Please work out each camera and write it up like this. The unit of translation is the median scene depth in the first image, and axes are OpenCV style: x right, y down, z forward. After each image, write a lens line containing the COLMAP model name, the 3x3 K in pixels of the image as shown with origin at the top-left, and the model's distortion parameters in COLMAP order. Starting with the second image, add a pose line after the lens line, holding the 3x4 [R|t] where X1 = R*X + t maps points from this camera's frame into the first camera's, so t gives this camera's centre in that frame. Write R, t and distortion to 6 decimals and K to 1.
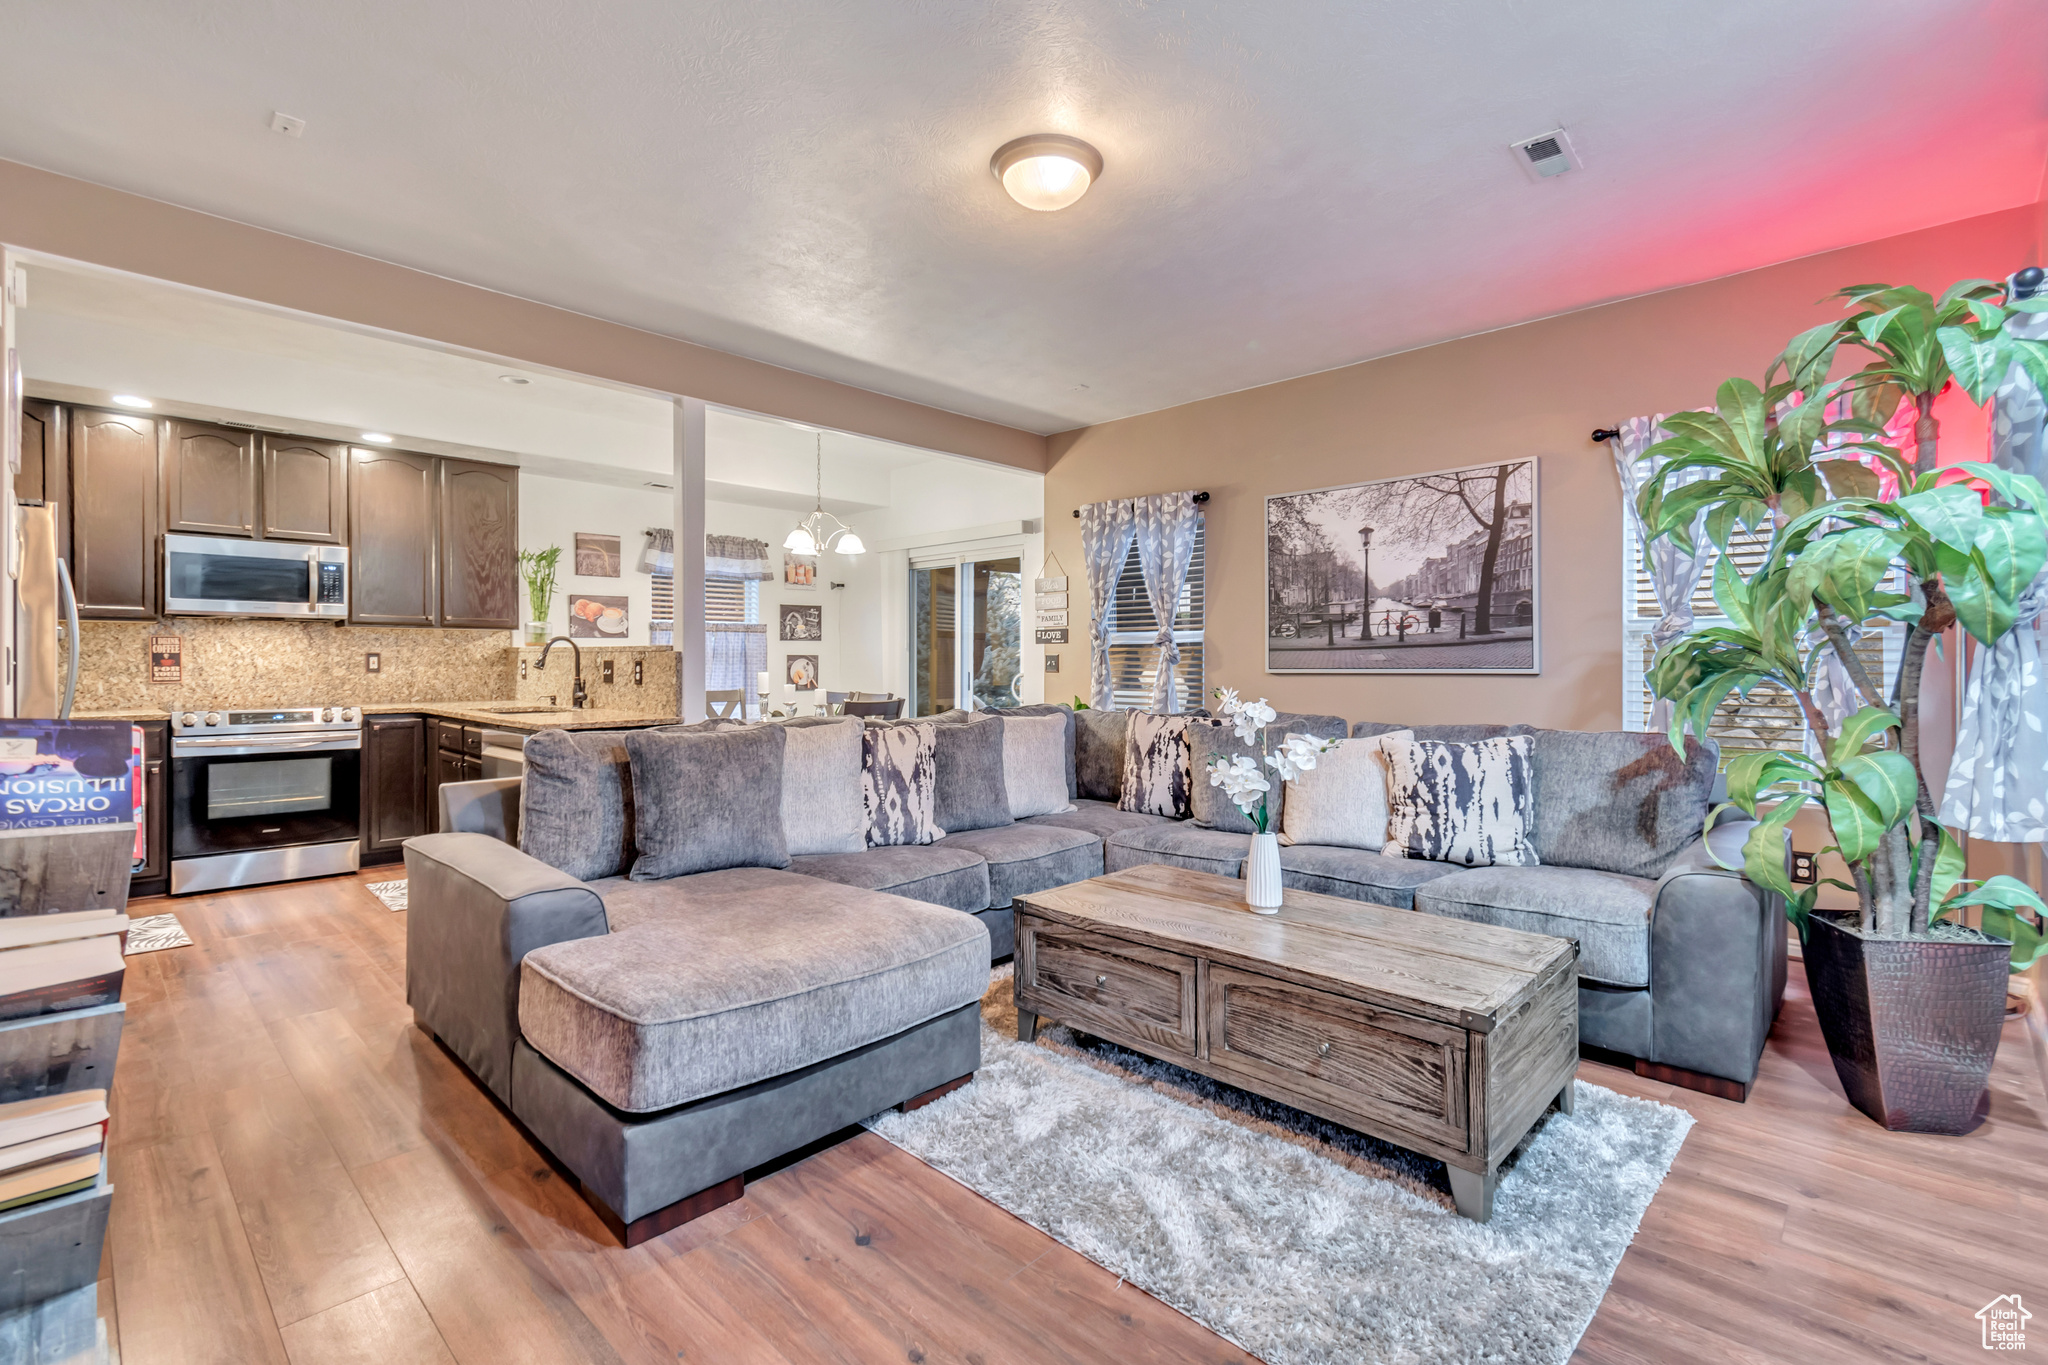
lens RADIAL K [[896.1, 0, 1026.1], [0, 896.1, 664.4], [0, 0, 1]] dist [0.002493, -0.002270]
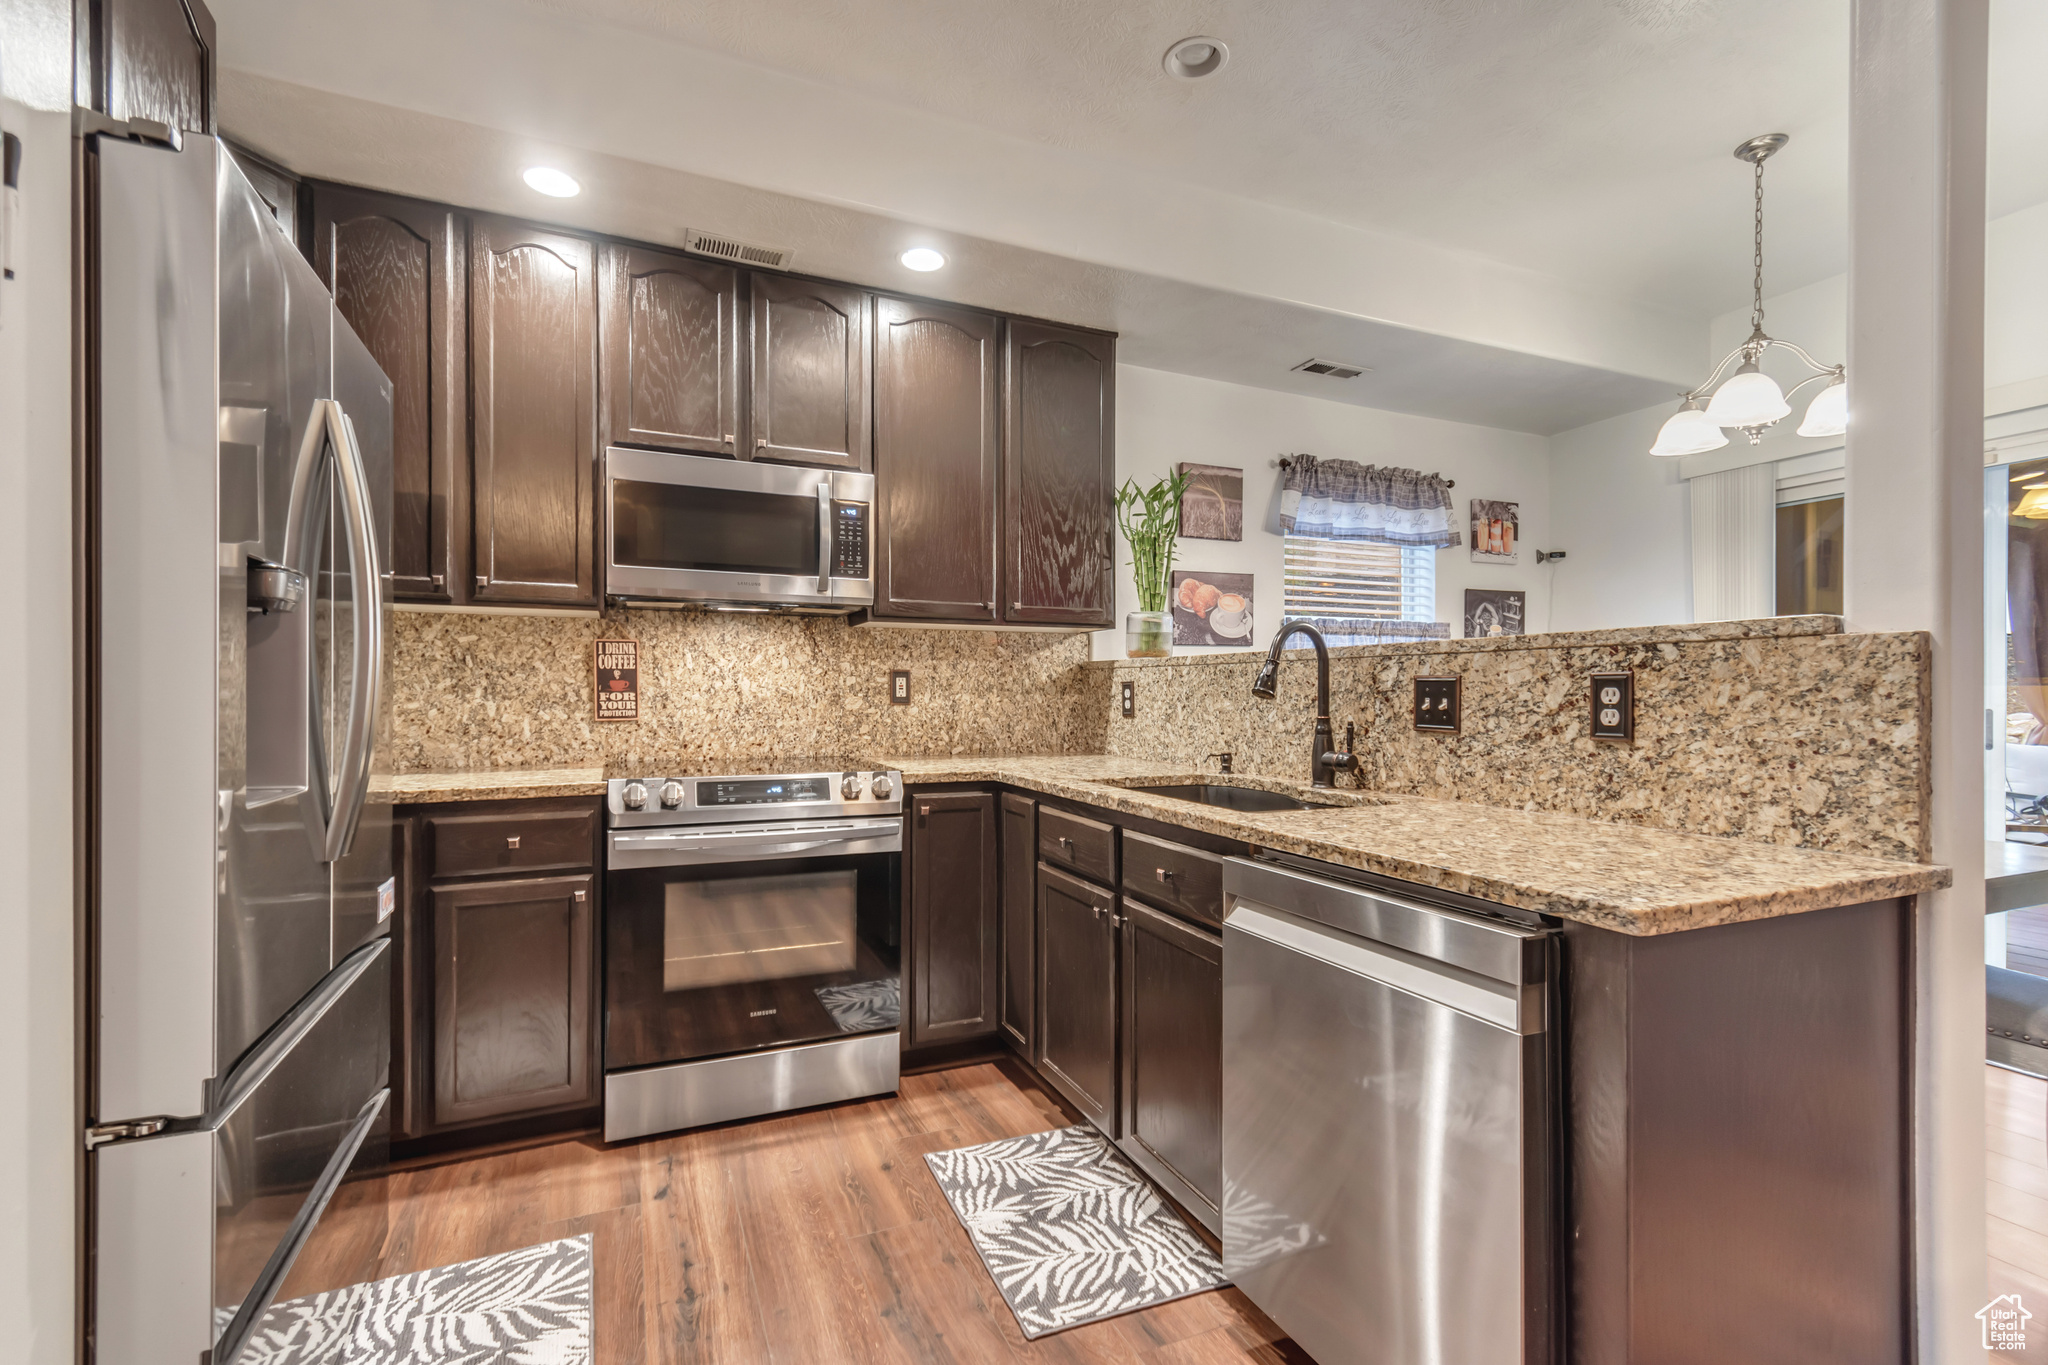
lens RADIAL K [[896.1, 0, 1021.4], [0, 896.1, 697.4], [0, 0, 1]] dist [0.002493, -0.002270]
pose [[0.918489, -0.000217, -0.395447, -0.296675], [-0.000687, 0.999997, -0.002145, 0.004026], [0.395446, 0.002242, 0.918486, 0.345984]]
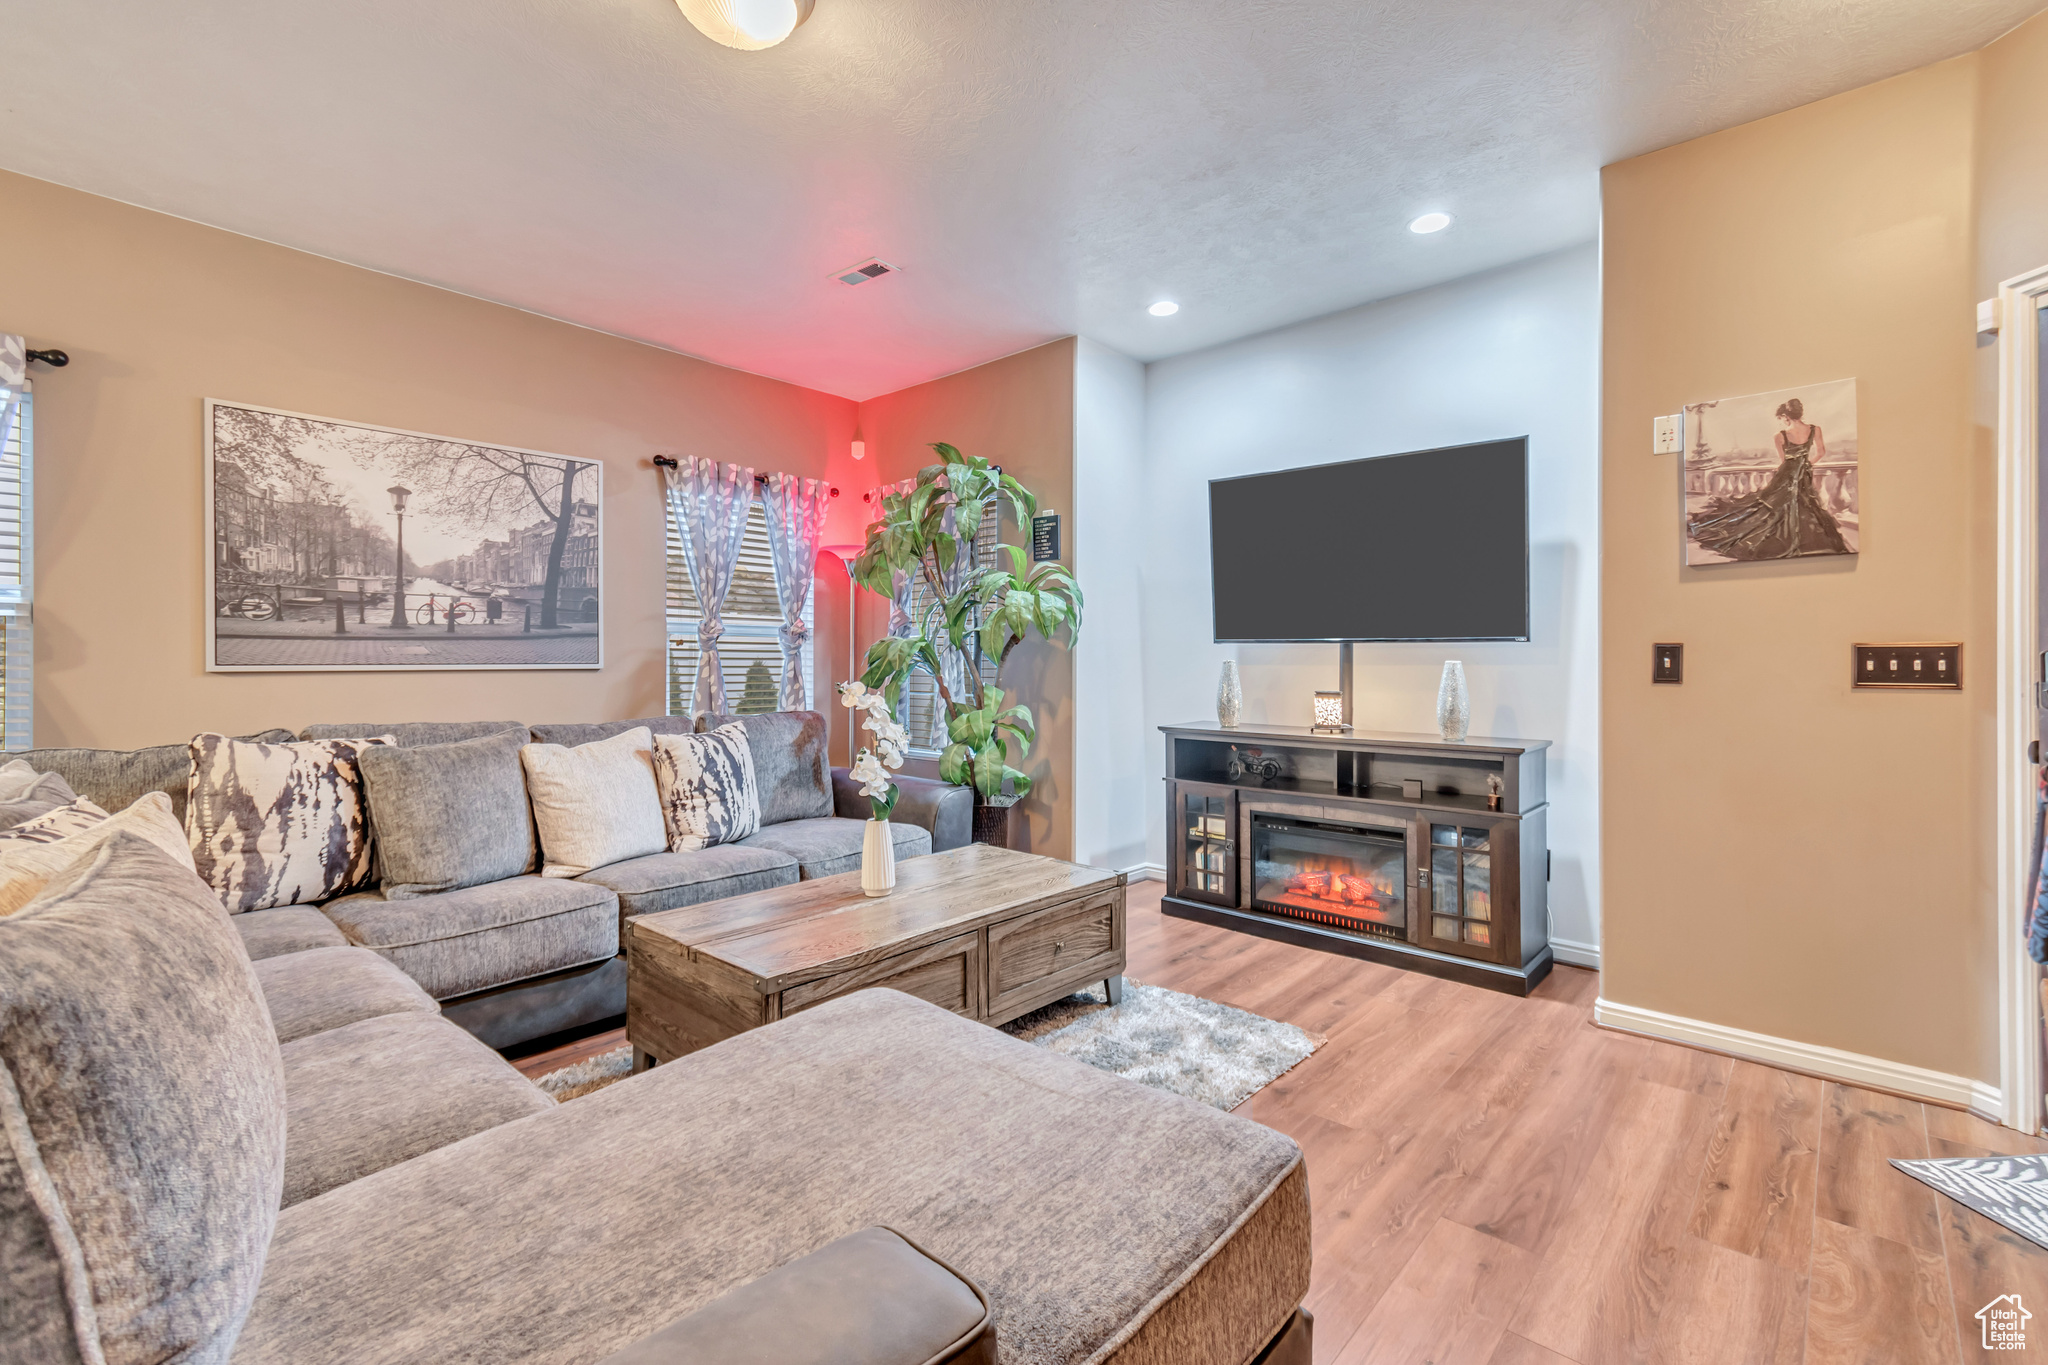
lens RADIAL K [[896.1, 0, 1019.2], [0, 896.1, 666.2], [0, 0, 1]] dist [0.002493, -0.002270]
pose [[-0.027599, -0.004181, 0.999610, -0.693715], [-0.001713, 0.999990, 0.004136, 0.003251], [-0.999618, -0.001598, -0.027606, 0.759578]]
